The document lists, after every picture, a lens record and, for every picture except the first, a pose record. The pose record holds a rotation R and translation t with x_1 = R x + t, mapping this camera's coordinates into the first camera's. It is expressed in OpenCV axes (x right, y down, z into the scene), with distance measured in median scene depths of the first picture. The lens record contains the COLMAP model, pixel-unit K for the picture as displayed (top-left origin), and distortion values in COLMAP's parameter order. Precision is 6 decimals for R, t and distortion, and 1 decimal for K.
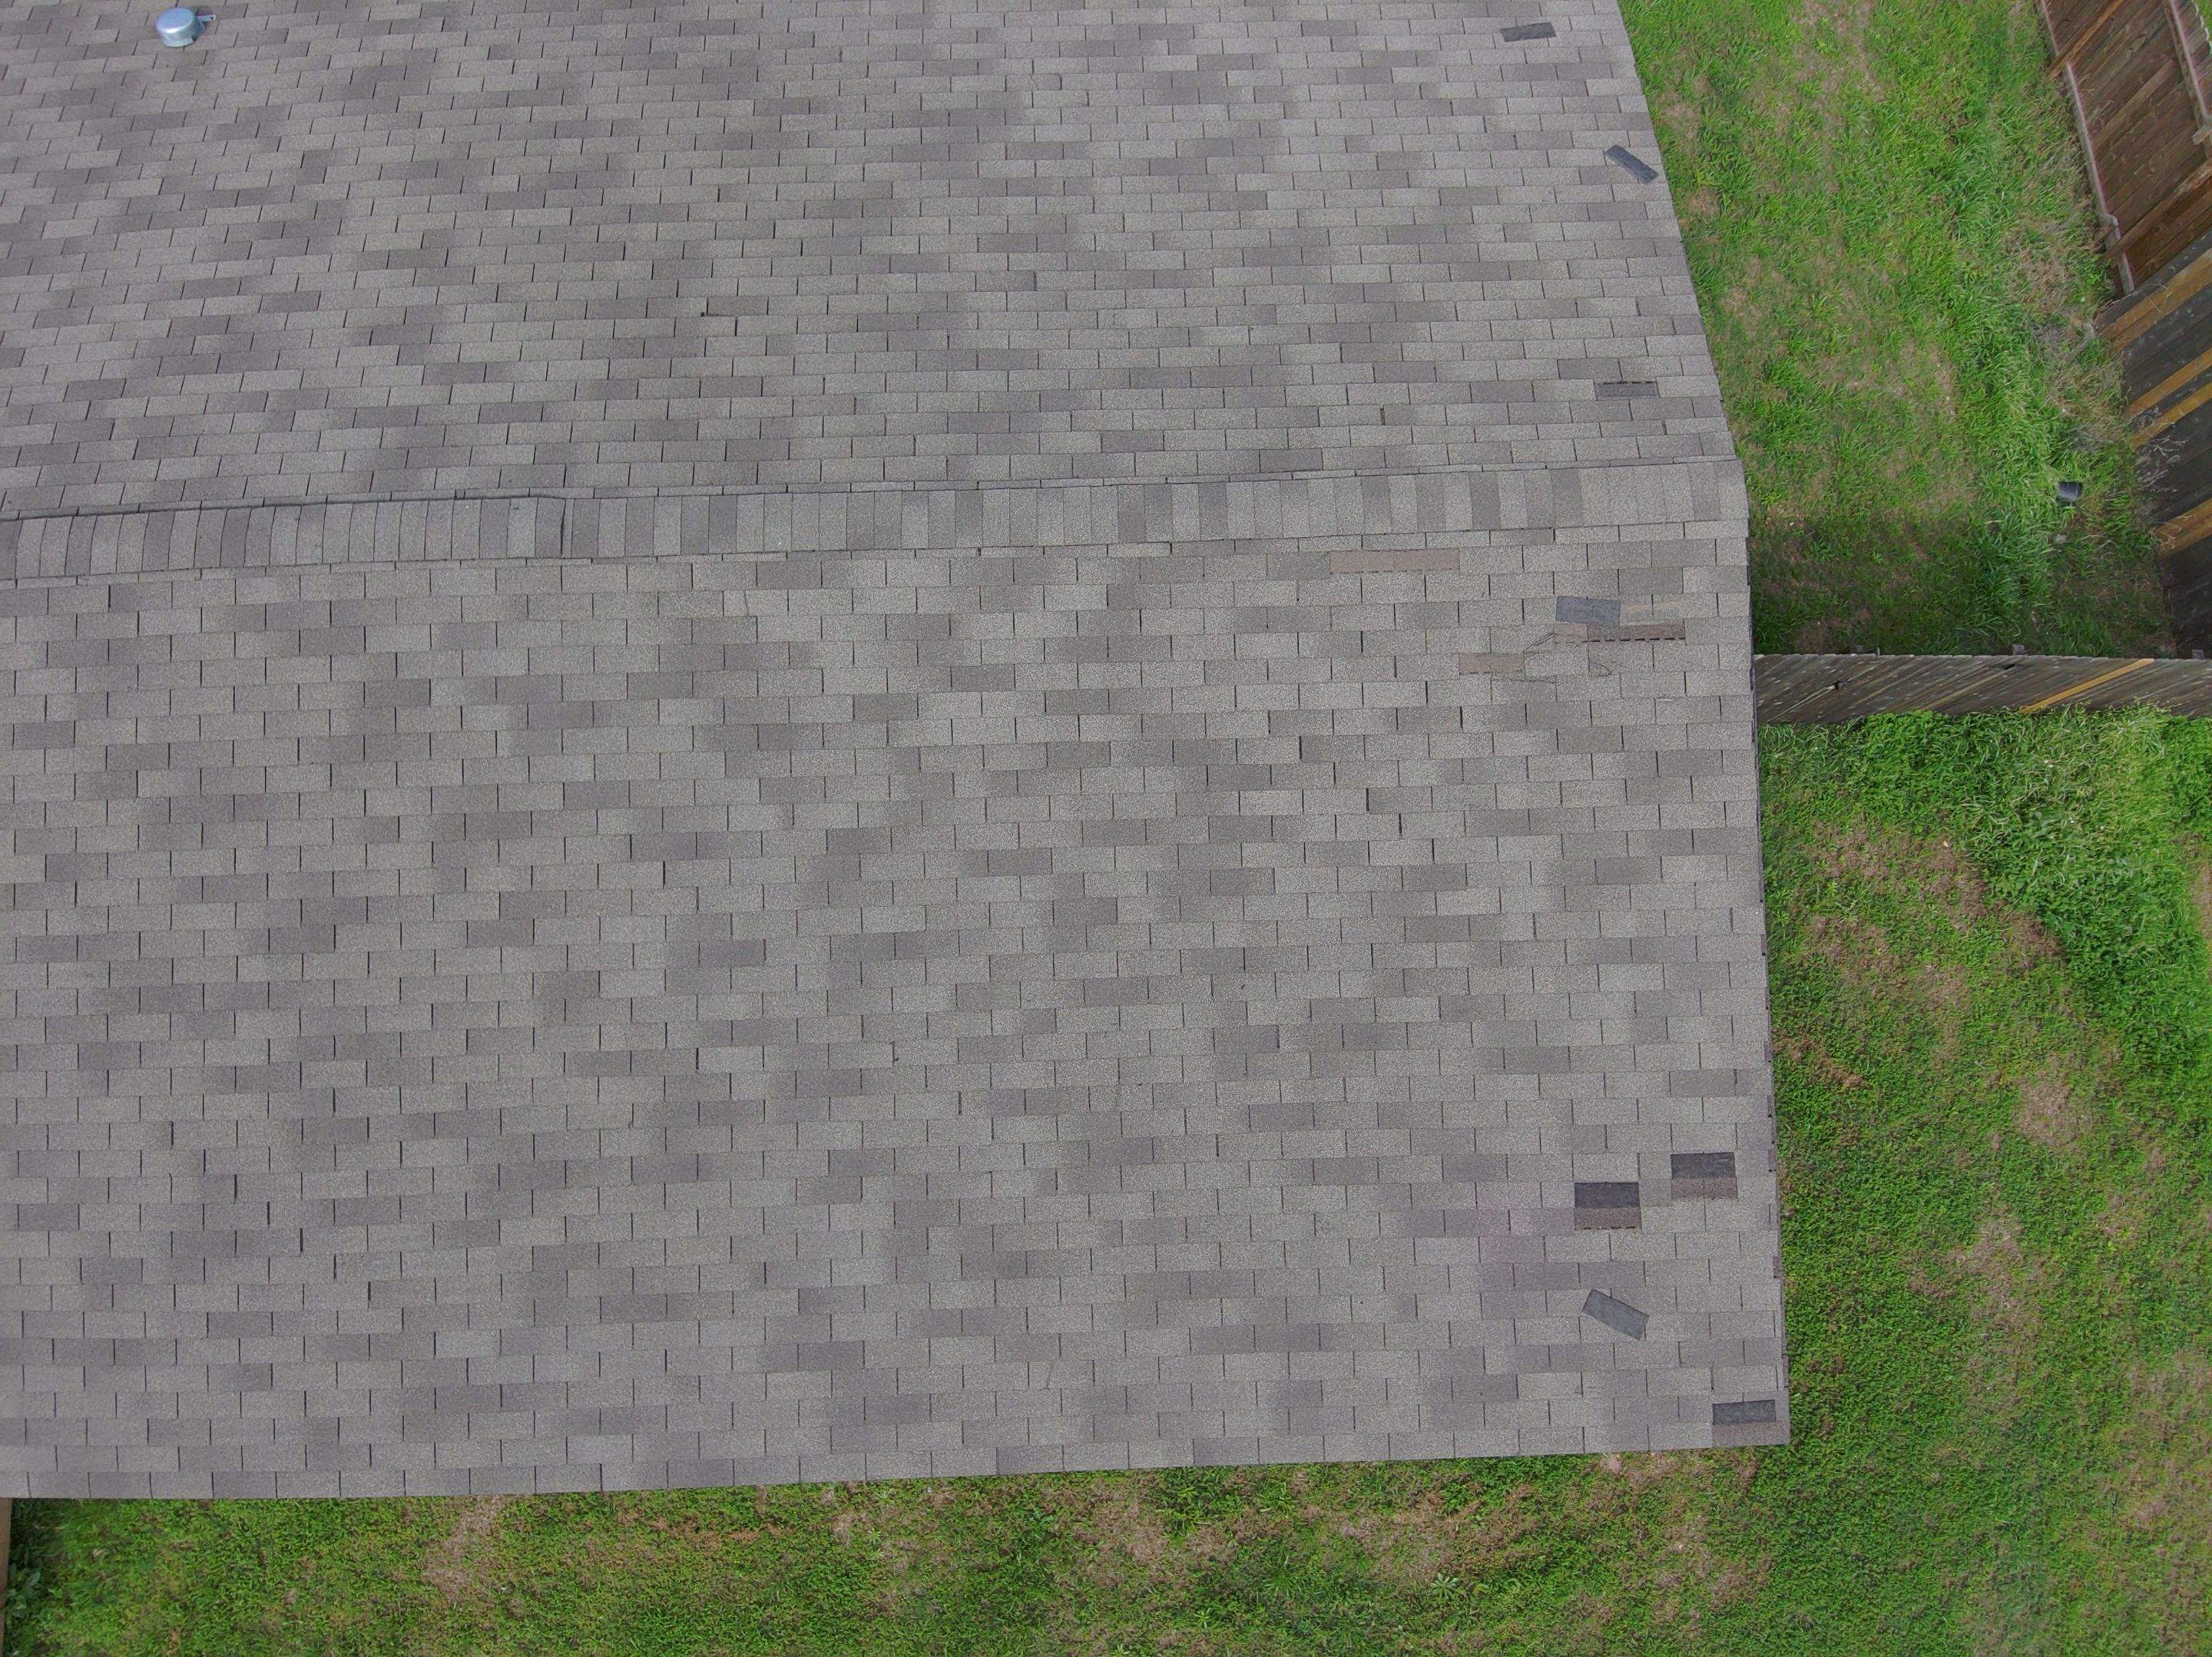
lens RADIAL K [[1301.0, 0, 1106.0], [0, 1301.0, 828.5], [0, 0, 1]] dist [0.078894, -0.107021]
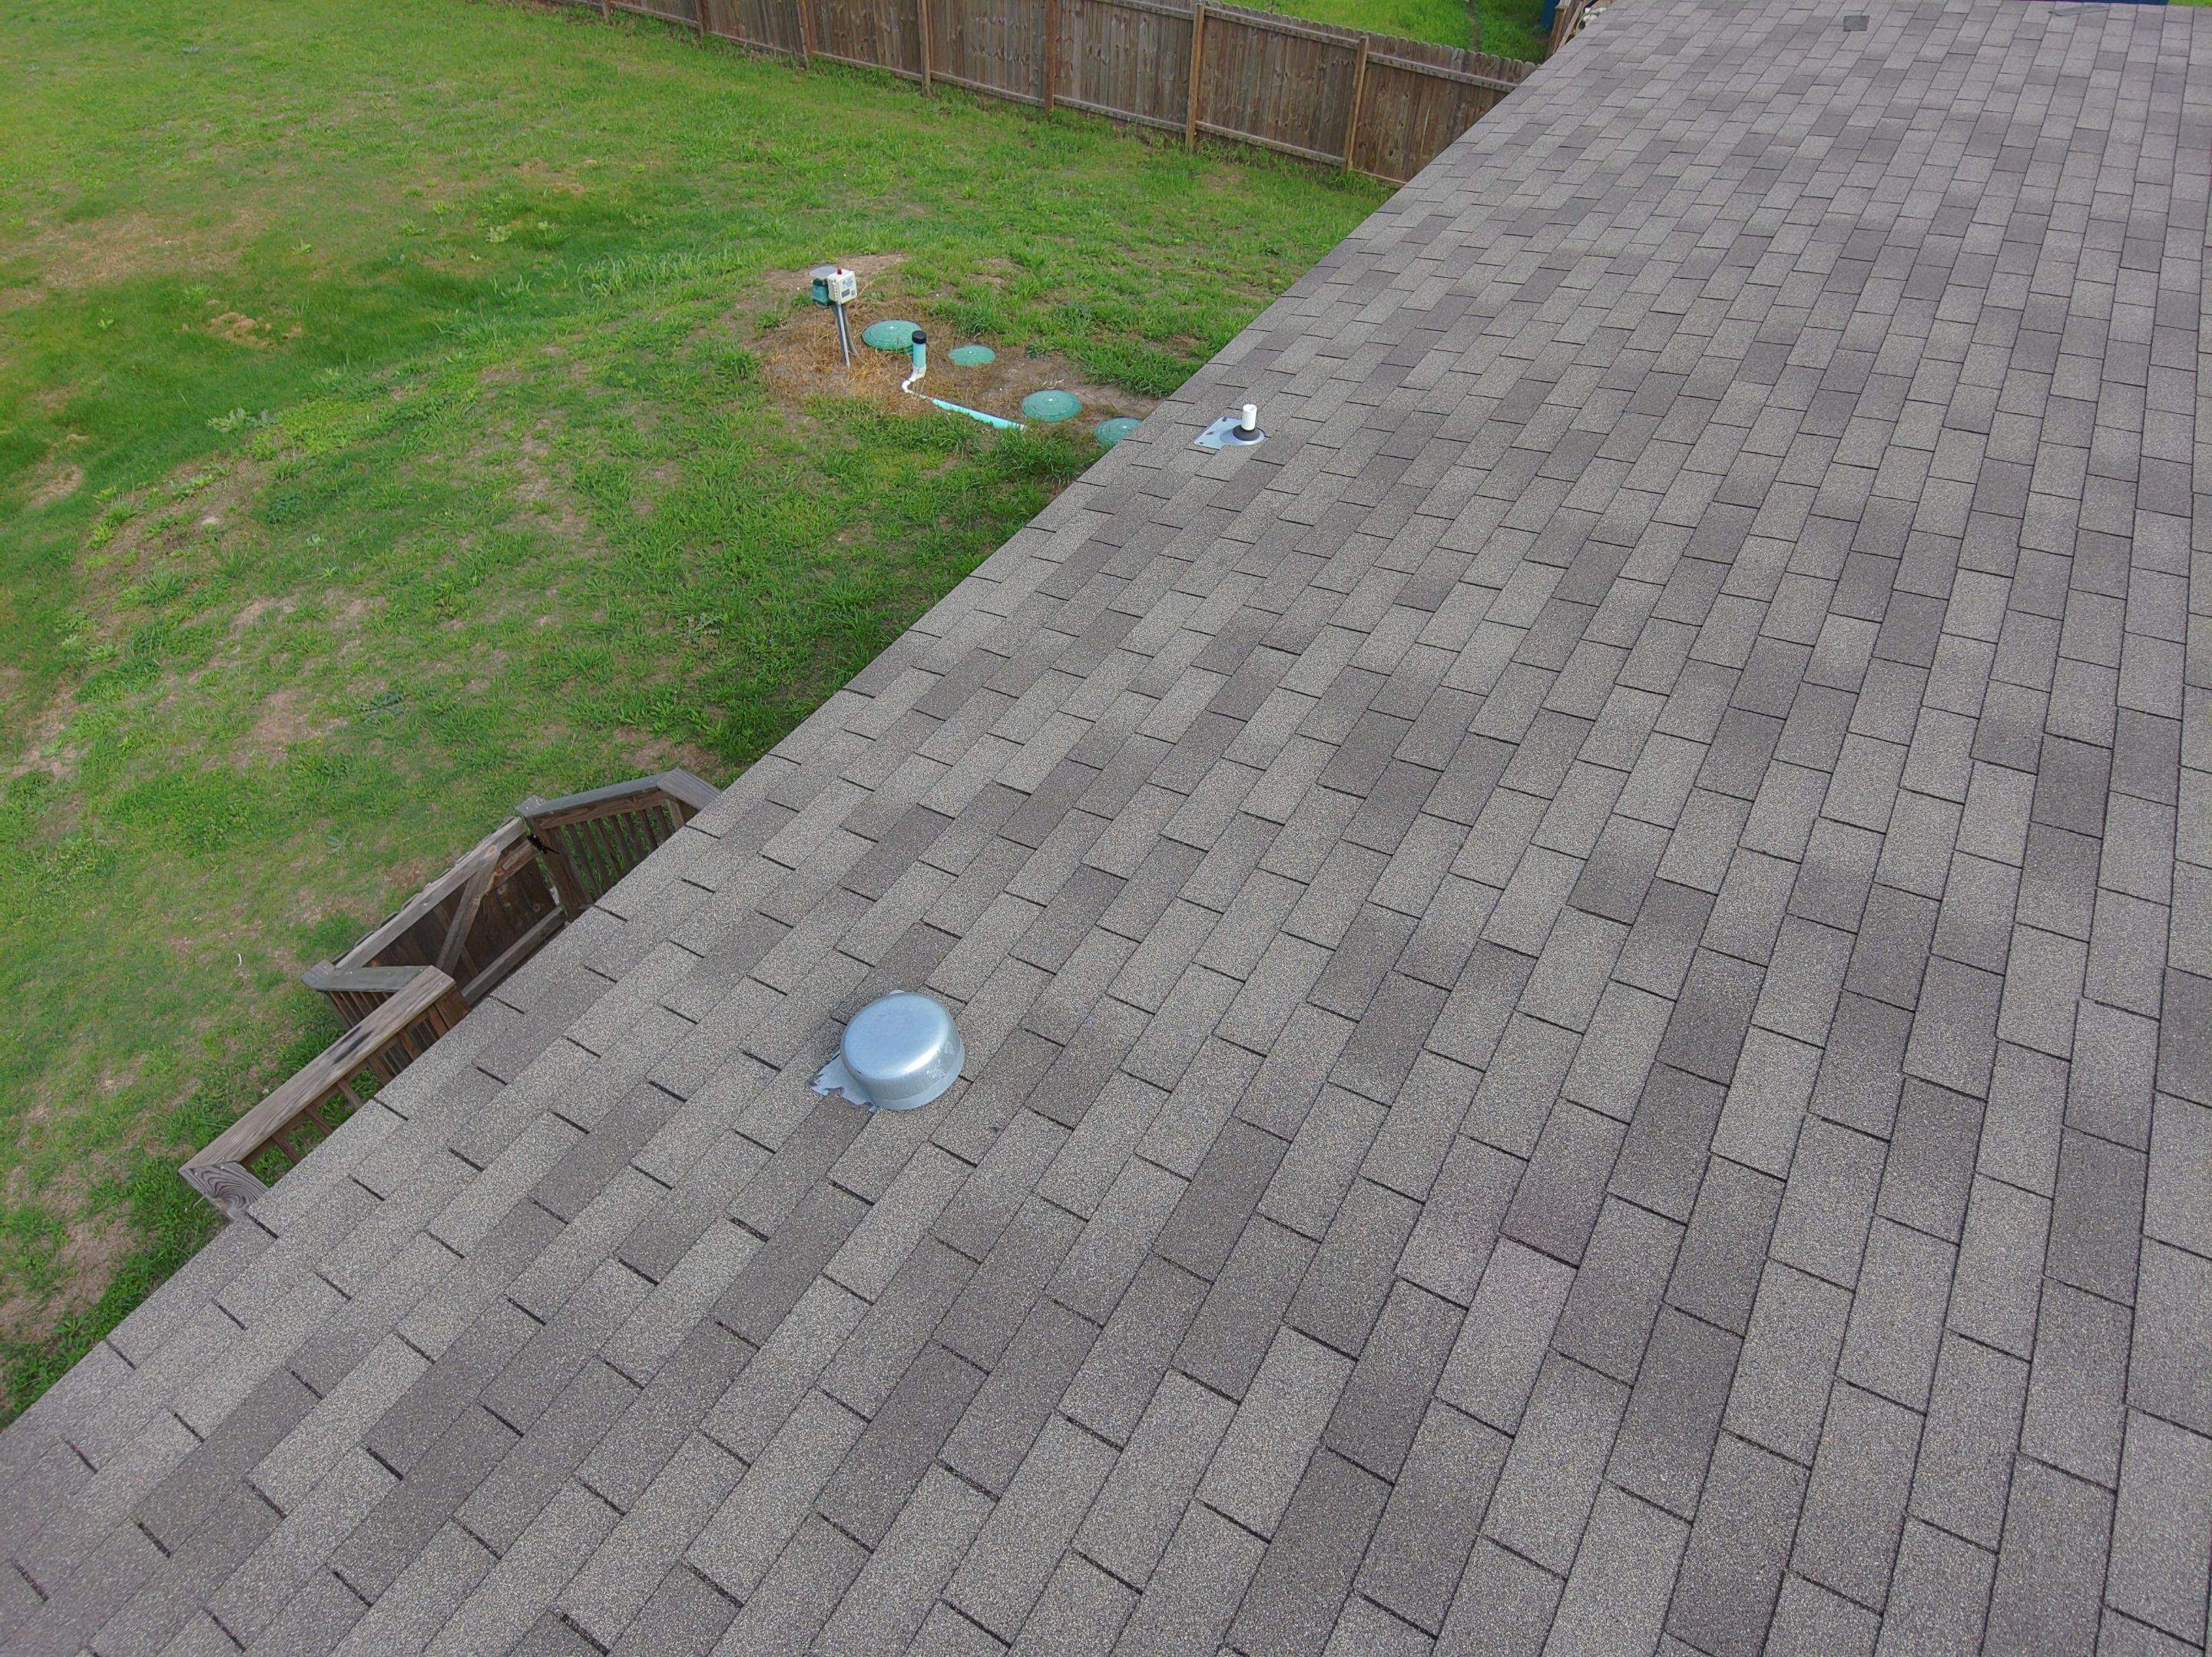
lens RADIAL K [[1301.0, 0, 1106.0], [0, 1301.0, 828.5], [0, 0, 1]] dist [0.078894, -0.107021]
pose [[0.552441, -0.616735, 0.560755, -0.953894], [0.815073, 0.540551, -0.208473, -0.603982], [-0.174545, 0.572225, 0.801307, 0.763169]]
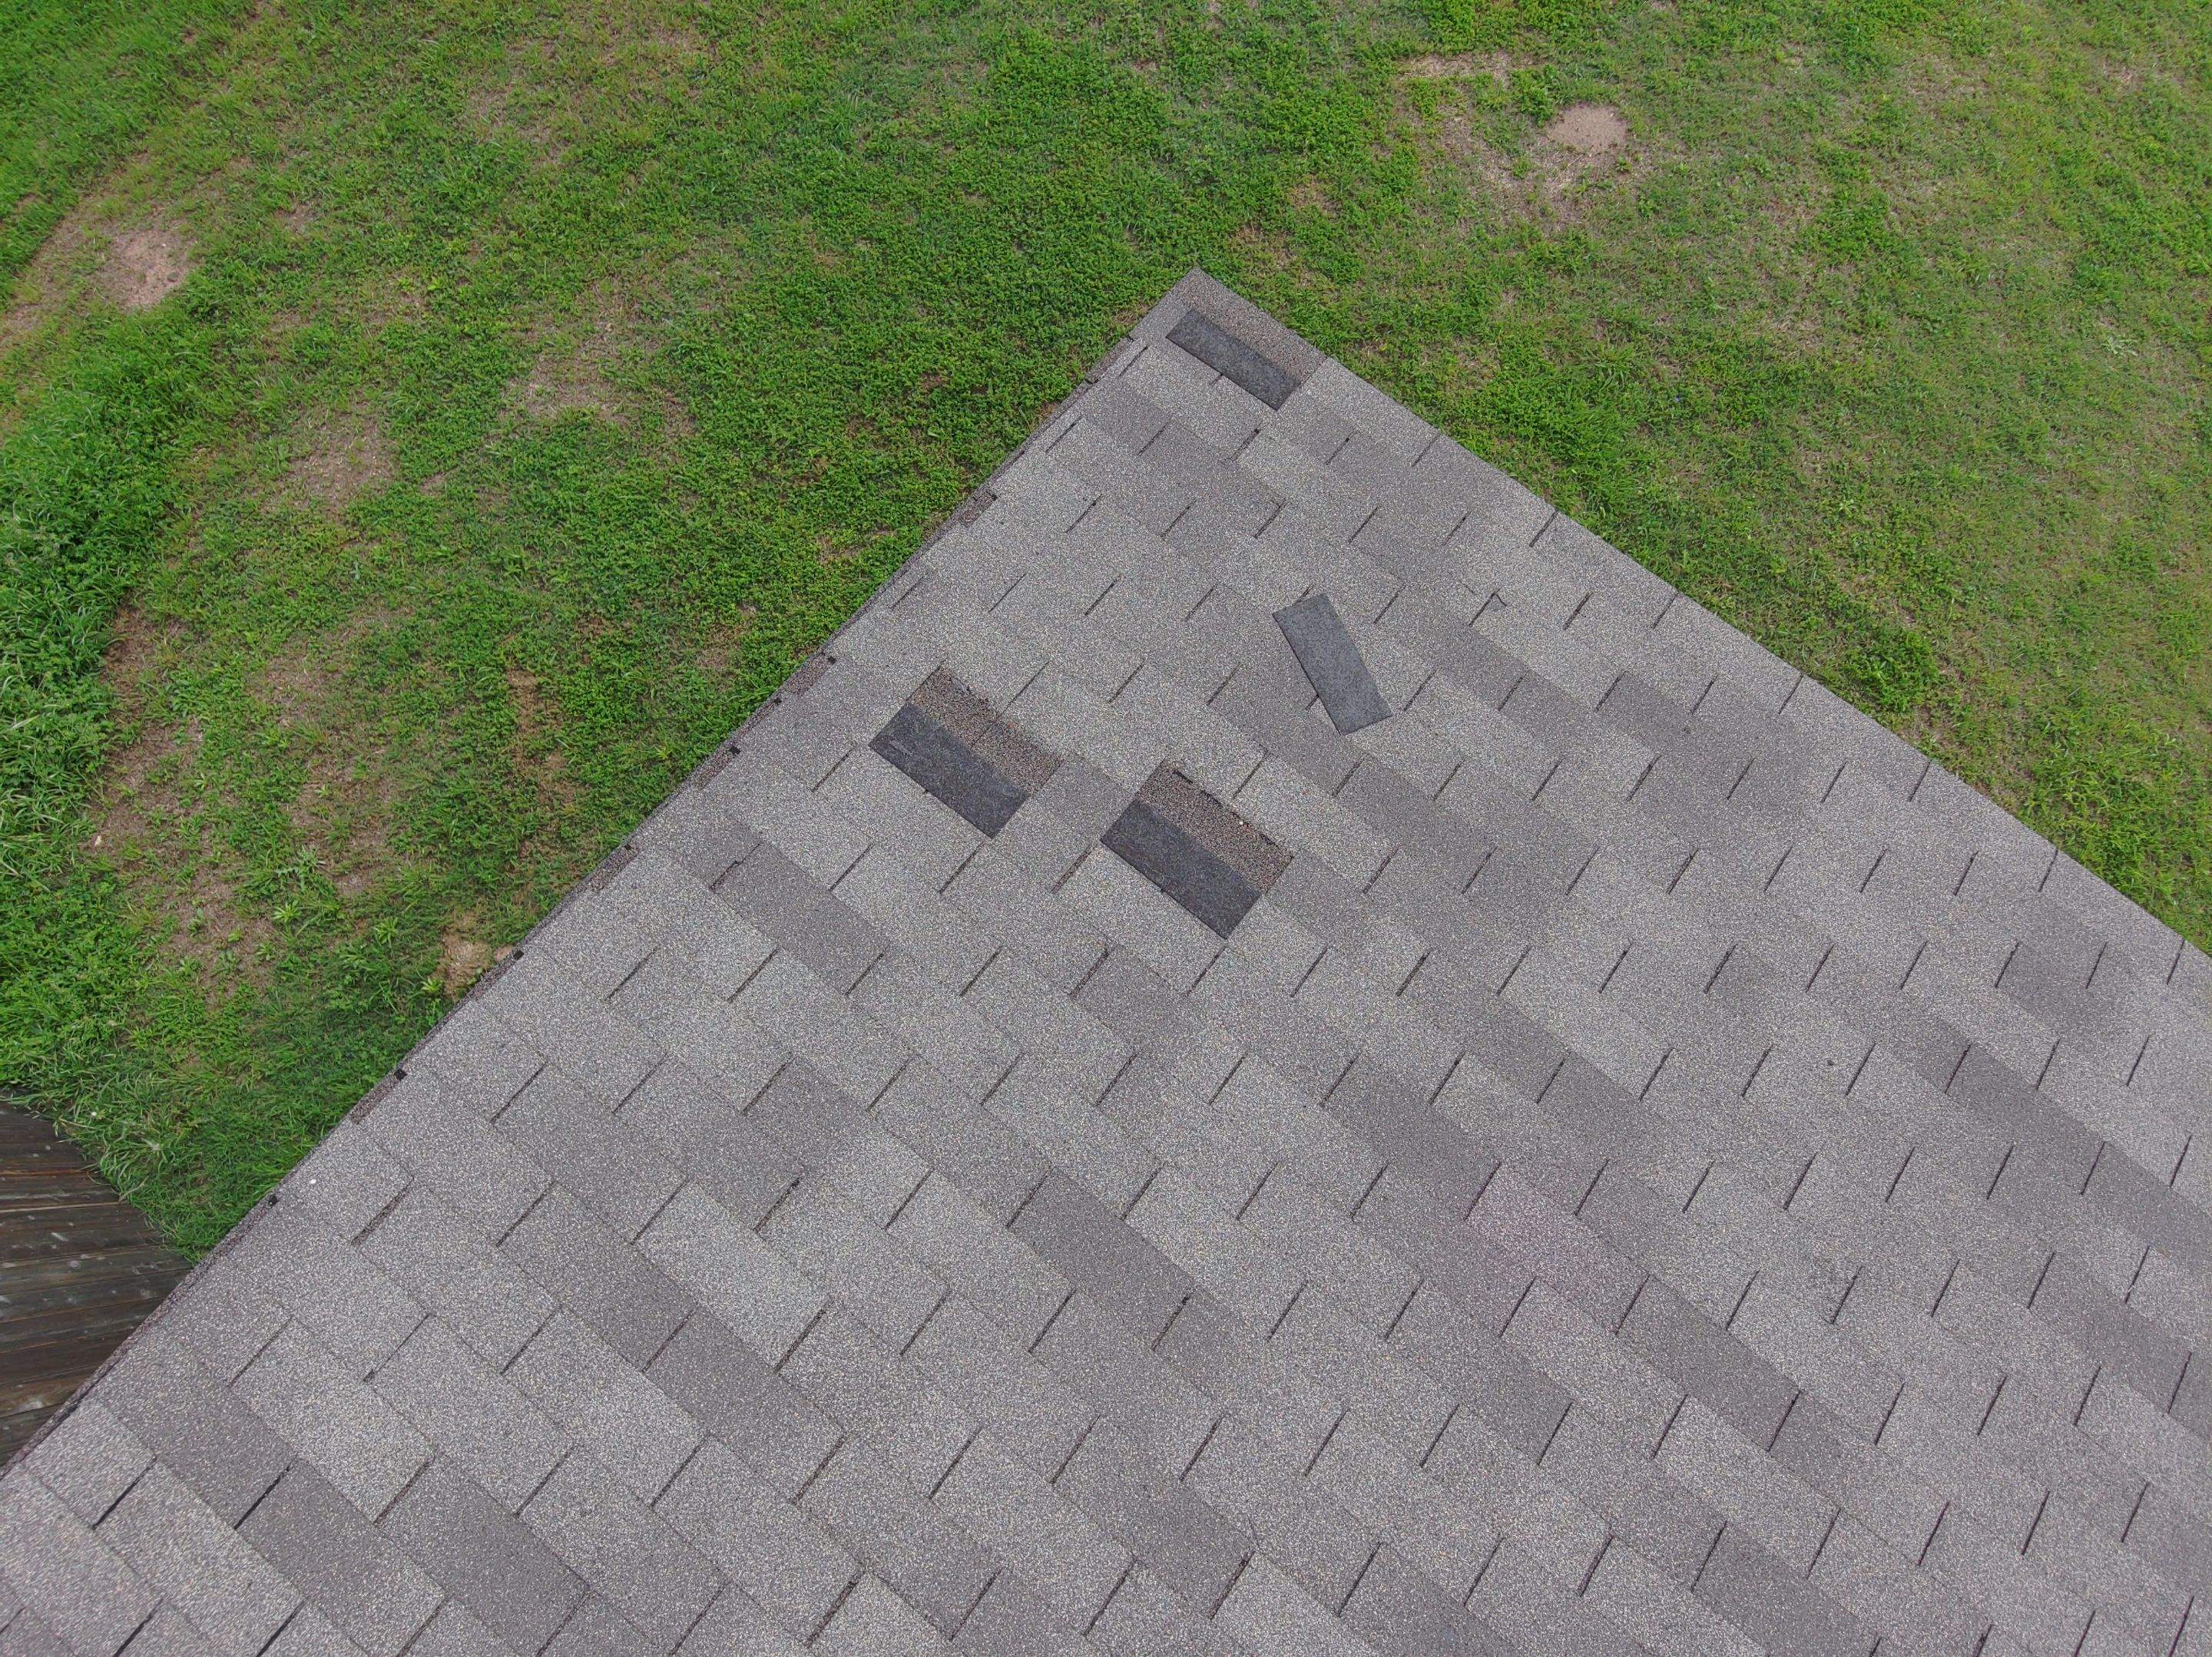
lens RADIAL K [[1301.0, 0, 1106.0], [0, 1301.0, 828.5], [0, 0, 1]] dist [0.078894, -0.107021]
pose [[-0.771782, -0.623959, 0.122588, 0.335631], [0.618685, -0.692280, 0.371453, 0.118869], [-0.146906, 0.362524, 0.920323, 0.598699]]
